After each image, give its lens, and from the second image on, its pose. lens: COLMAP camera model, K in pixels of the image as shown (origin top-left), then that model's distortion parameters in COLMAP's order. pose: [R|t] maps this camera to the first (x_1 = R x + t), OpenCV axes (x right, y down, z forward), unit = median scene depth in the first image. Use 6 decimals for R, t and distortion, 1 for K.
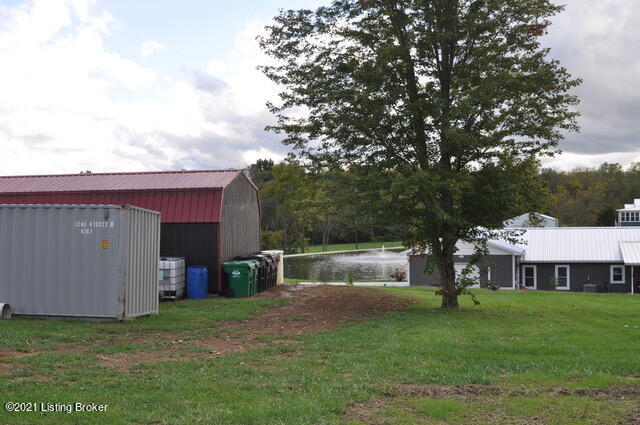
lens RADIAL K [[788.6, 0, 320.1], [0, 788.6, 211.7], [0, 0, 1]] dist [-0.166467, 0.000000]
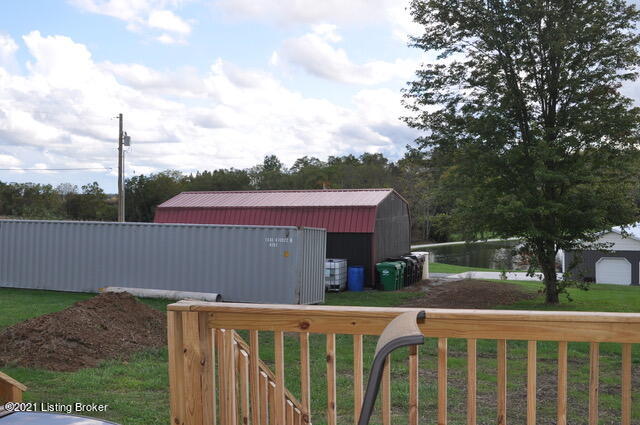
lens RADIAL K [[788.6, 0, 319.5], [0, 788.6, 212.2], [0, 0, 1]] dist [-0.166467, 0.000000]
pose [[0.973604, 0.007671, -0.228116, 0.083920], [-0.002895, 0.999770, 0.021264, -0.048737], [0.228226, -0.020042, 0.973402, -0.292551]]
